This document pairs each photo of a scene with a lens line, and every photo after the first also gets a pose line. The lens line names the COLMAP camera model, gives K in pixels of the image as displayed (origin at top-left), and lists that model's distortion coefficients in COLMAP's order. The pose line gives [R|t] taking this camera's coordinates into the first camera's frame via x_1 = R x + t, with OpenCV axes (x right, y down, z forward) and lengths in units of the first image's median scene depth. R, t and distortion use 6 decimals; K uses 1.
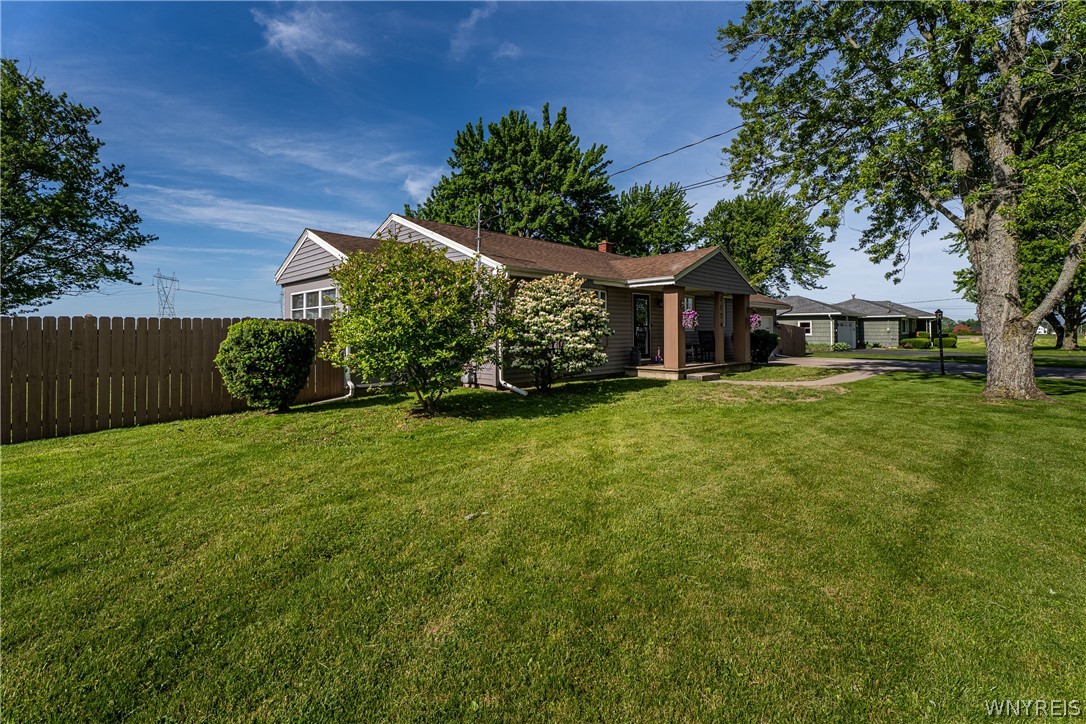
lens RADIAL K [[483.0, 0, 527.7], [0, 483.0, 315.3], [0, 0, 1]] dist [0.003287, 0.000219]
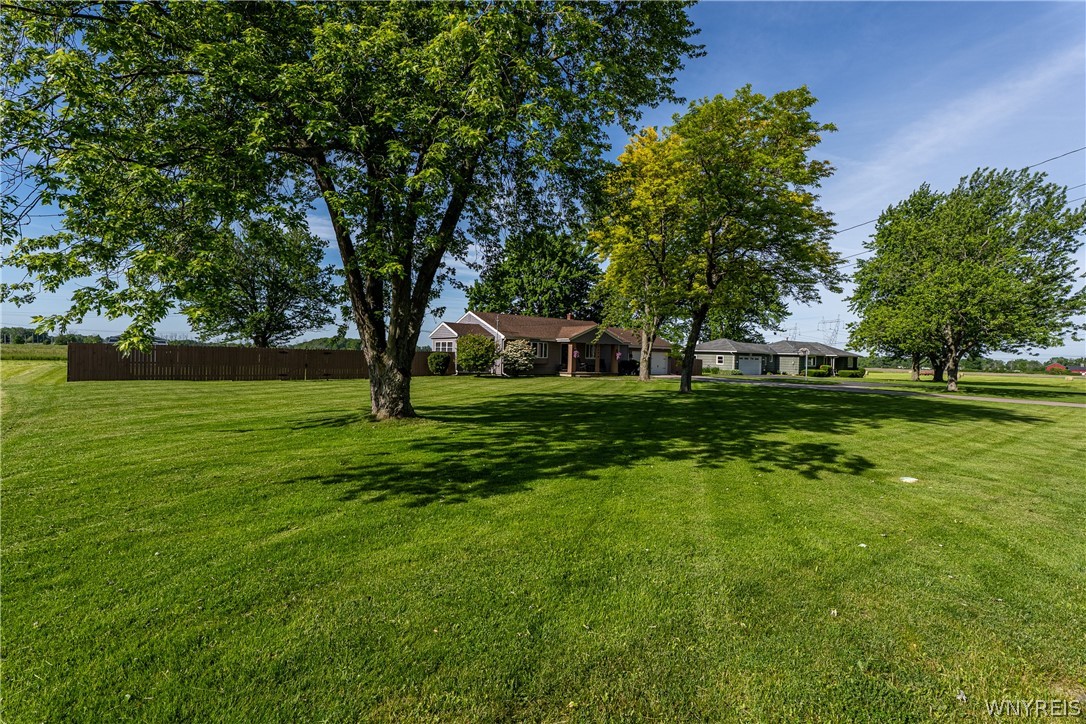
lens RADIAL K [[485.3, 0, 543.4], [0, 485.3, 355.9], [0, 0, 1]] dist [0.002536, 0.000100]
pose [[0.994330, 0.031187, -0.101659, 0.142166], [-0.027543, 0.998934, 0.037047, -0.026164], [0.102706, -0.034037, 0.994129, -0.567649]]
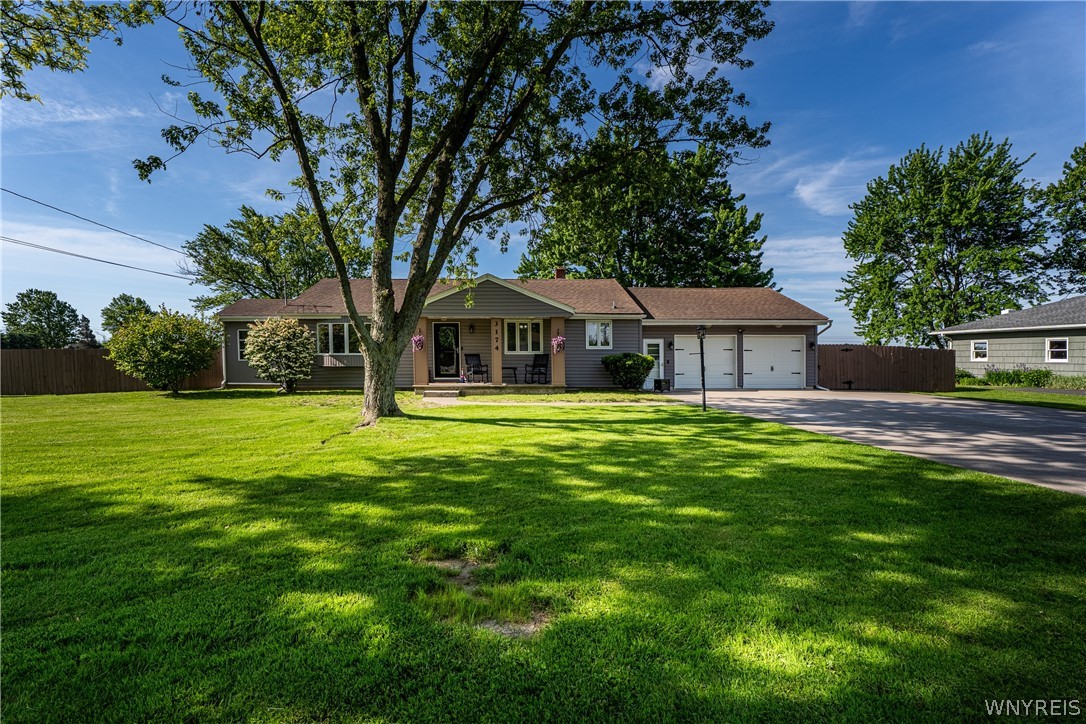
lens RADIAL K [[485.3, 0, 543.4], [0, 485.3, 355.9], [0, 0, 1]] dist [0.002536, 0.000100]
pose [[0.740146, 0.005761, -0.672422, 0.451736], [0.020092, 0.999327, 0.030677, 0.002255], [0.672146, -0.036216, 0.739532, 0.112448]]
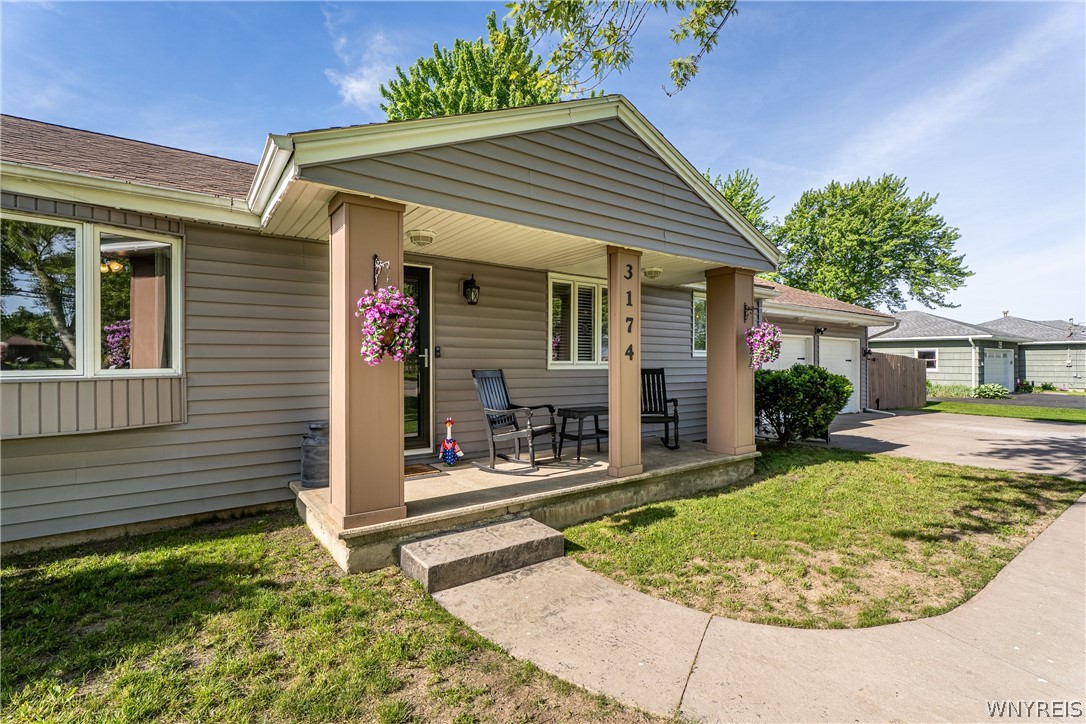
lens RADIAL K [[485.3, 0, 543.4], [0, 485.3, 355.9], [0, 0, 1]] dist [0.002536, 0.000100]
pose [[0.988953, 0.003176, -0.148197, 0.150433], [0.000308, 0.999724, 0.023475, 0.005323], [0.148231, -0.023261, 0.988679, 0.259574]]
